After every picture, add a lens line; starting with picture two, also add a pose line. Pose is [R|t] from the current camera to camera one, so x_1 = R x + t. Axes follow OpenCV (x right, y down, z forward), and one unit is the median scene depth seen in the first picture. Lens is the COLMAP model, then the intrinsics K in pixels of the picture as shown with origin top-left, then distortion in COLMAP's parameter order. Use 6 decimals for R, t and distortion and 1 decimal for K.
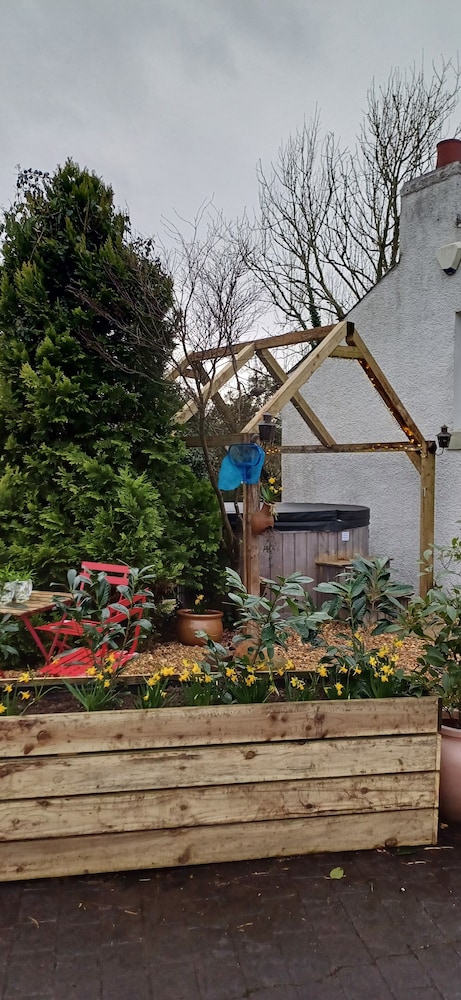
lens RADIAL K [[725.5, 0, 238.8], [0, 725.5, 501.2], [0, 0, 1]] dist [0.134906, -0.172342]
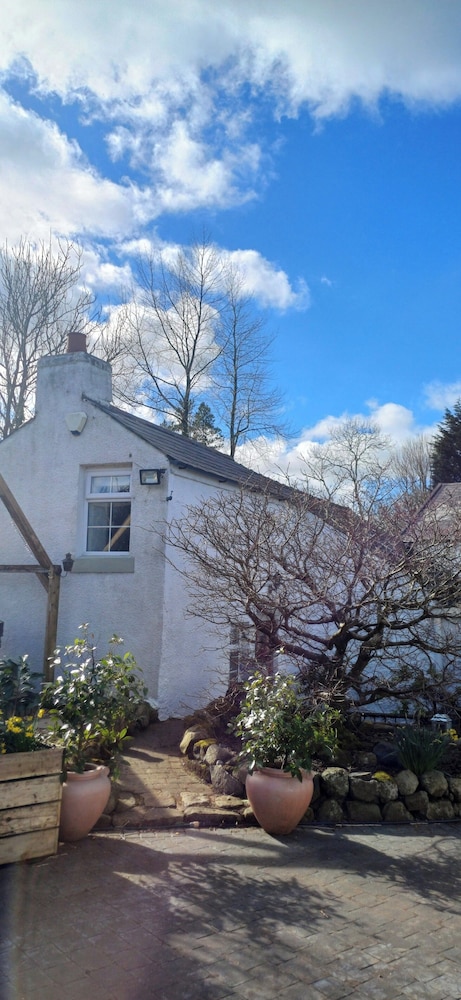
lens RADIAL K [[725.5, 0, 238.8], [0, 725.5, 501.2], [0, 0, 1]] dist [0.134906, -0.172342]
pose [[0.869786, 0.080336, 0.486846, -0.178926], [-0.000945, 0.986927, -0.161168, 0.020938], [-0.493429, 0.139722, 0.858490, -0.495094]]
